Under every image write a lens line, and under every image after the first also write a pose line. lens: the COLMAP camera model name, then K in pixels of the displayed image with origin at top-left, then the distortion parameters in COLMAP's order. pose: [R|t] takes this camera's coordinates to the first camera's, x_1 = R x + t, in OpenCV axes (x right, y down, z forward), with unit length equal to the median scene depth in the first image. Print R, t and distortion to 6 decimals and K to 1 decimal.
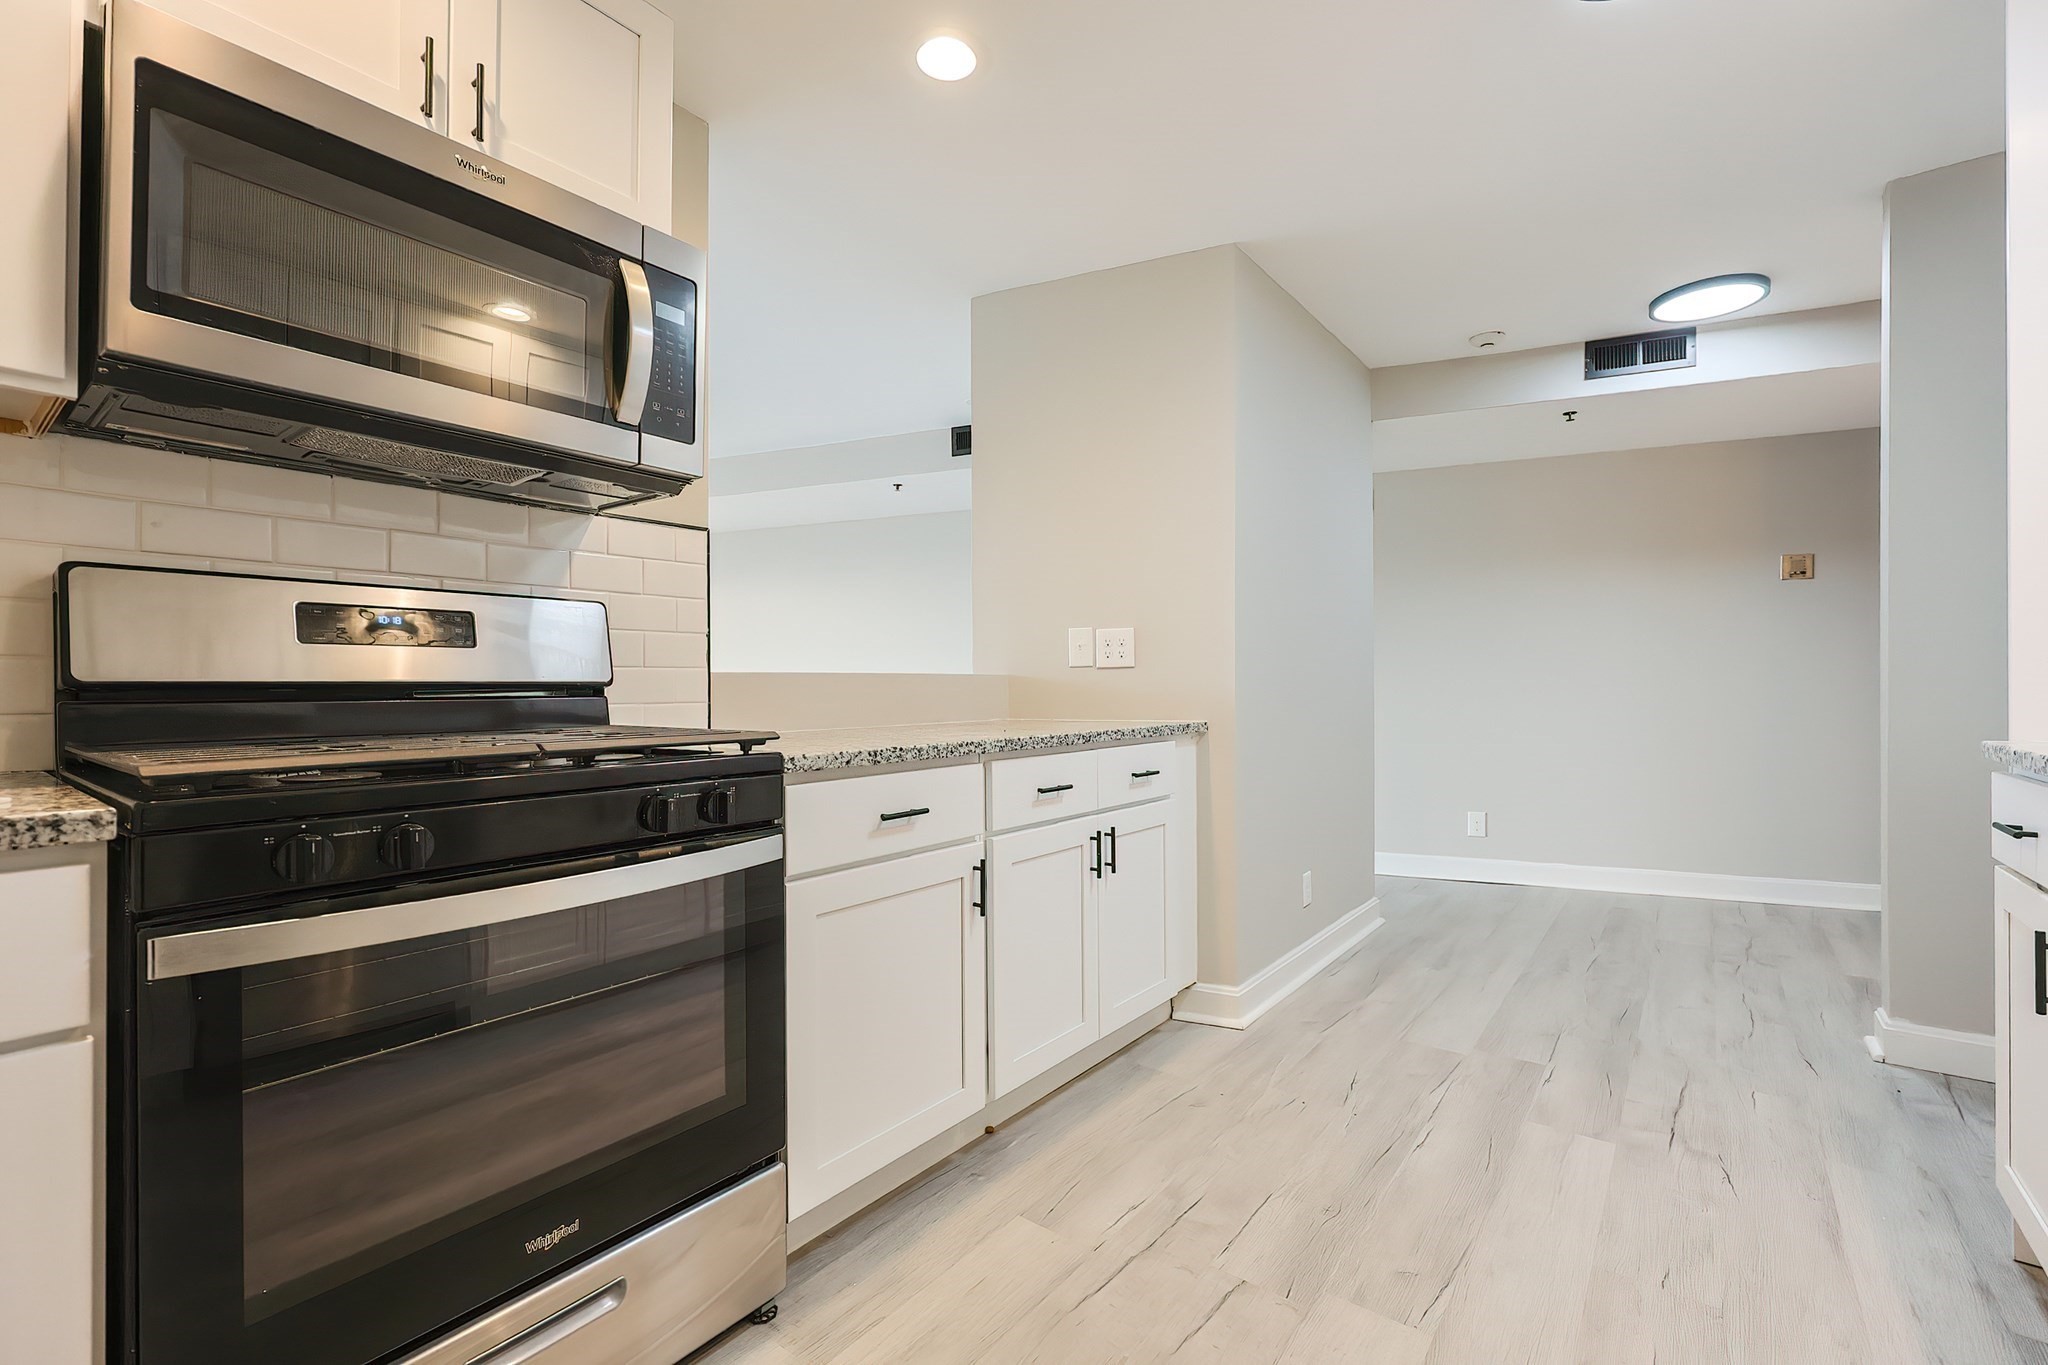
lens RADIAL K [[879.2, 0, 1025.3], [0, 879.2, 685.0], [0, 0, 1]] dist [-0.002202, -0.000276]
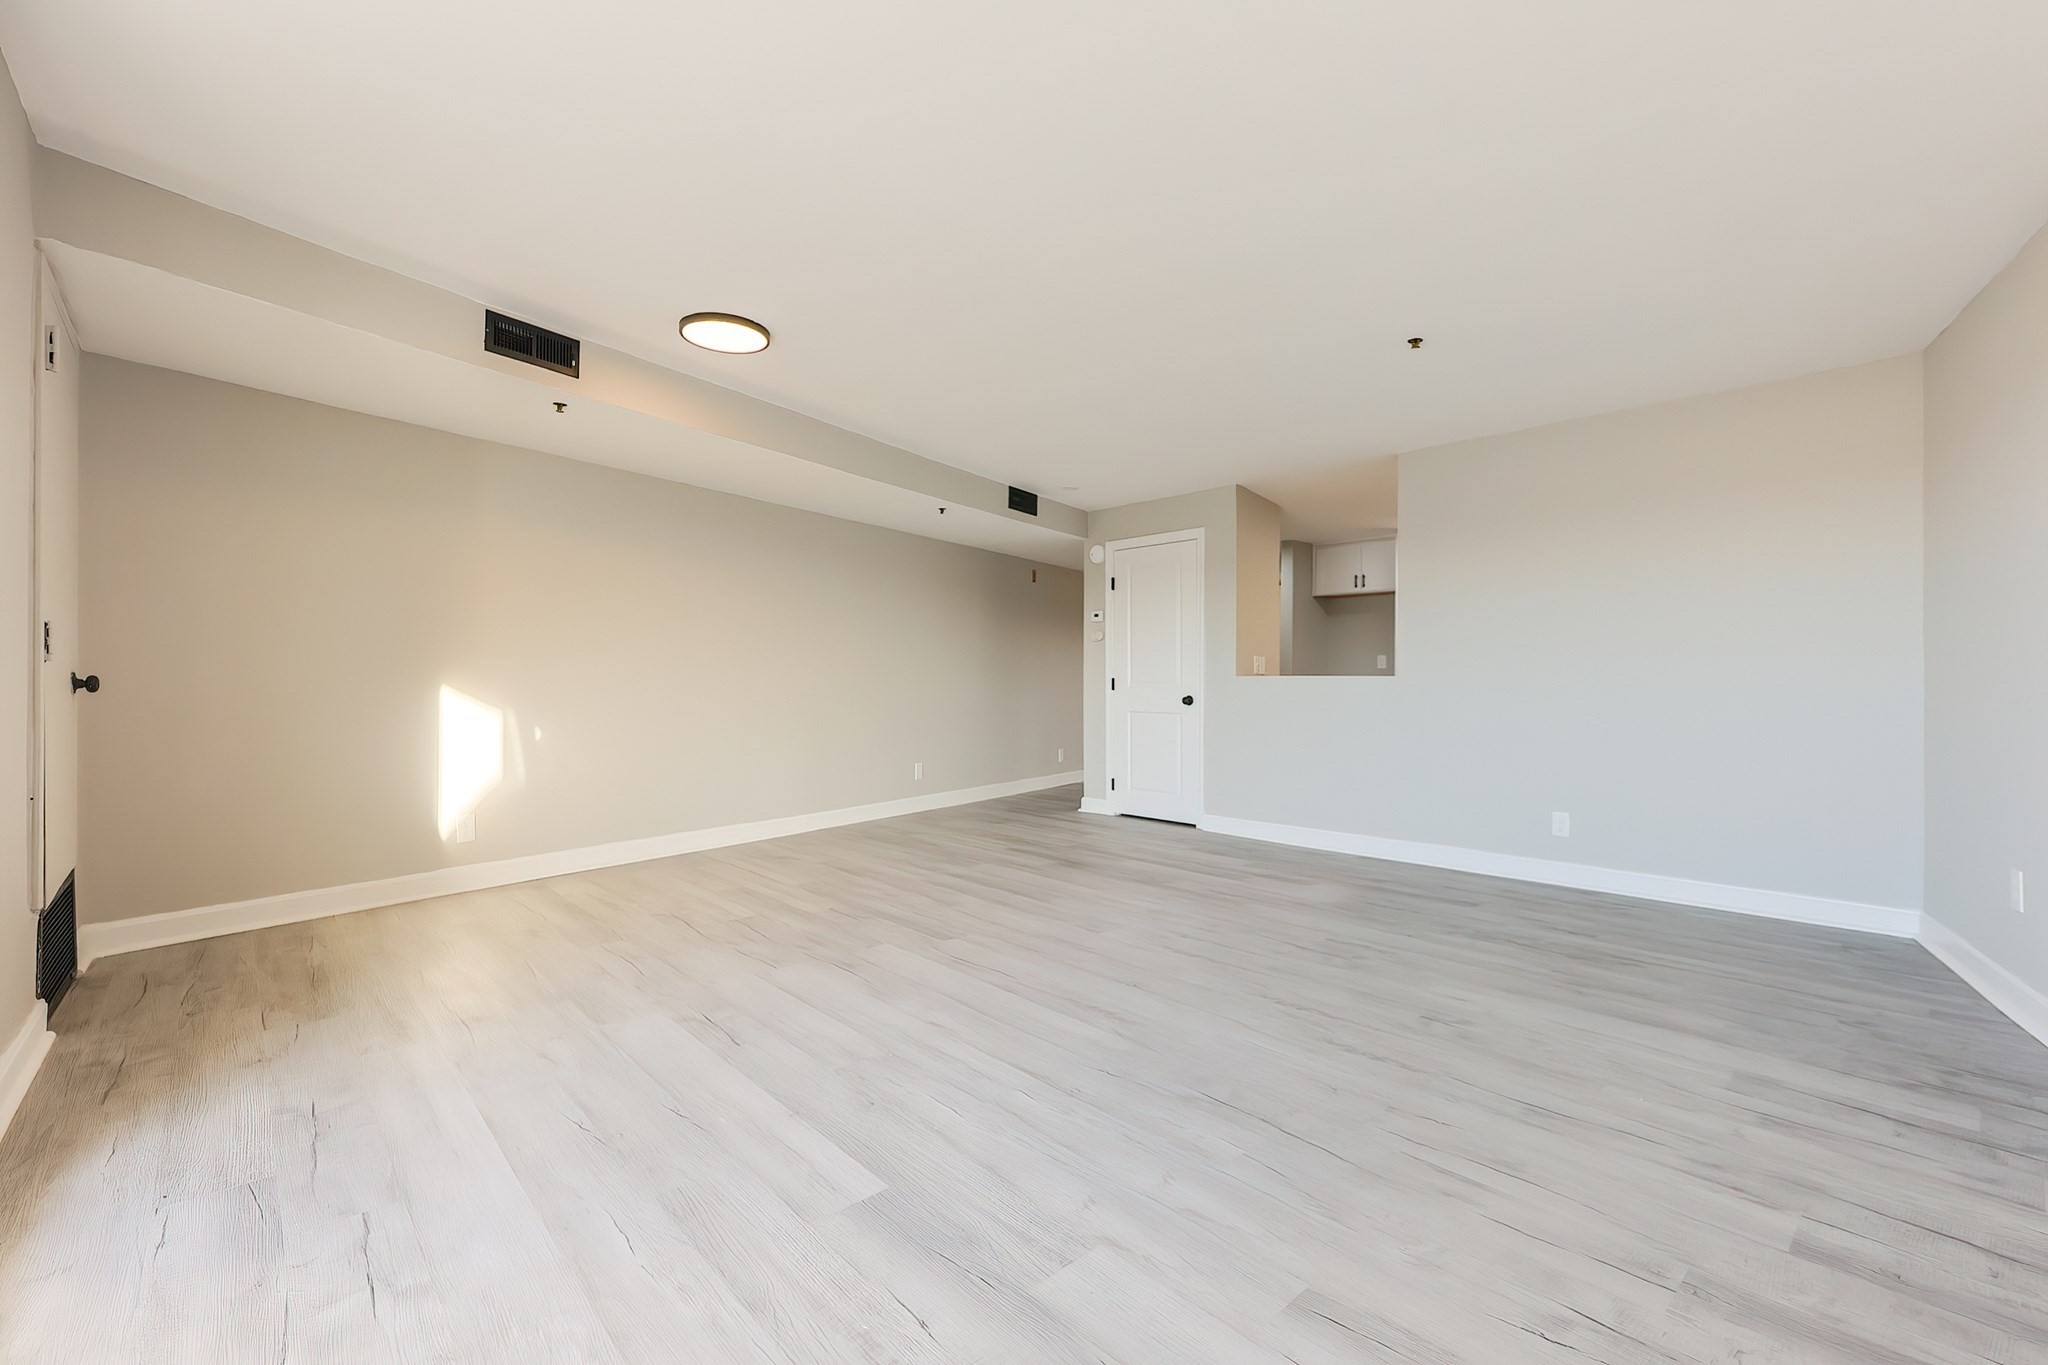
lens RADIAL K [[912.5, 0, 1021.4], [0, 912.5, 693.6], [0, 0, 1]] dist [0.000475, -0.000522]
pose [[0.174320, -0.007336, 0.984662, -2.947527], [-0.003154, 0.999963, 0.008008, 0.015626], [-0.984684, -0.004501, 0.174291, 1.542071]]
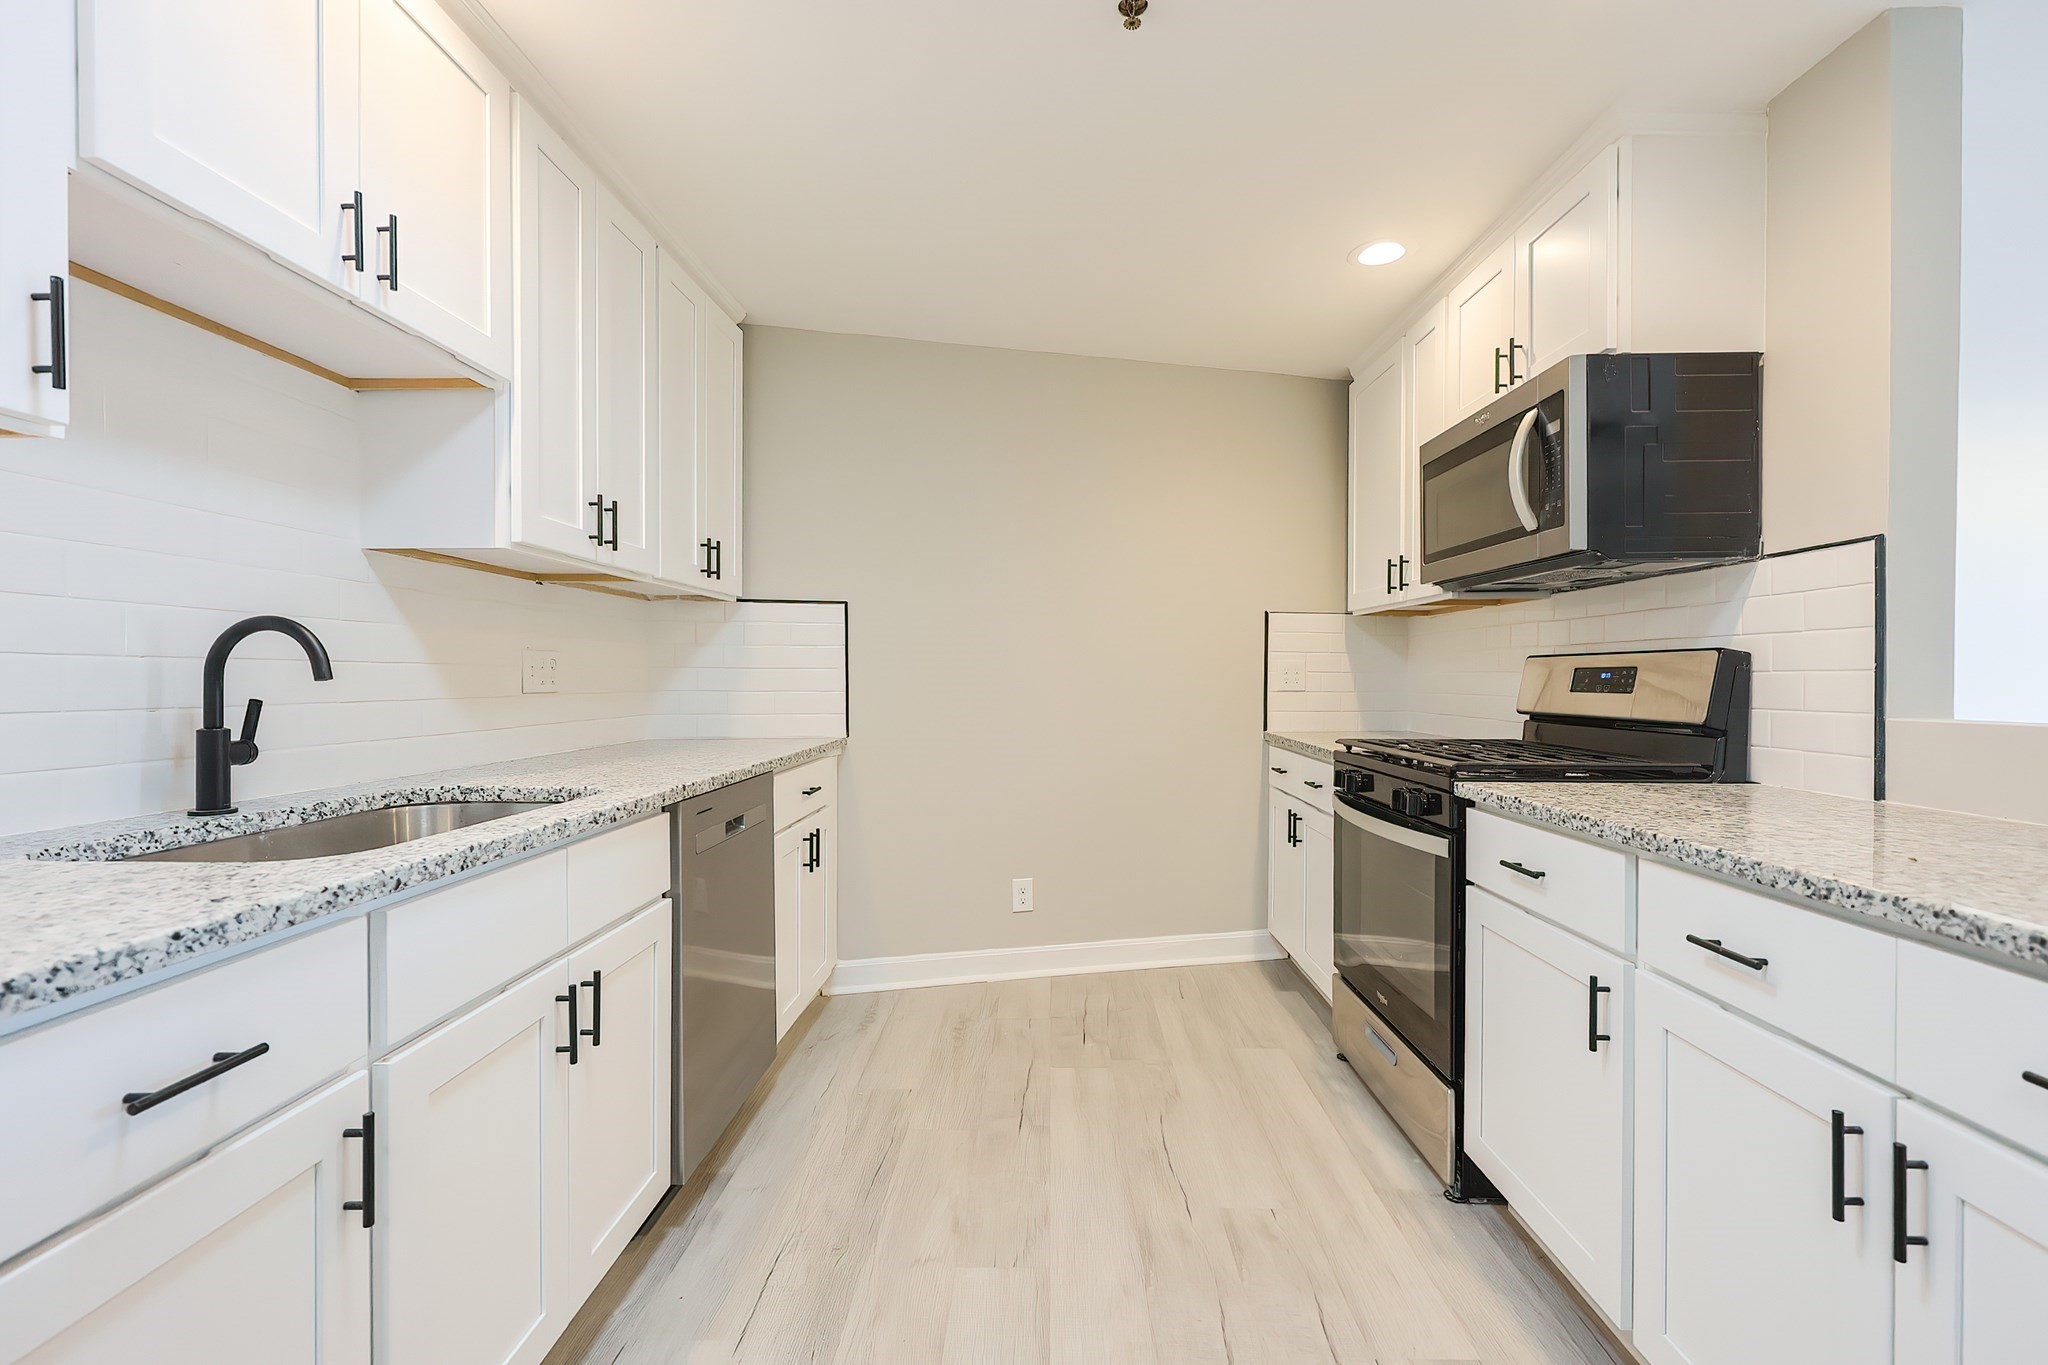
lens RADIAL K [[873.6, 0, 1041.6], [0, 873.6, 684.0], [0, 0, 1]] dist [-0.002802, -0.000156]
pose [[-0.796852, 0.006424, -0.604141, 0.657578], [0.000146, 0.999945, 0.010440, -0.050875], [0.604175, 0.008231, -0.796809, 1.100864]]
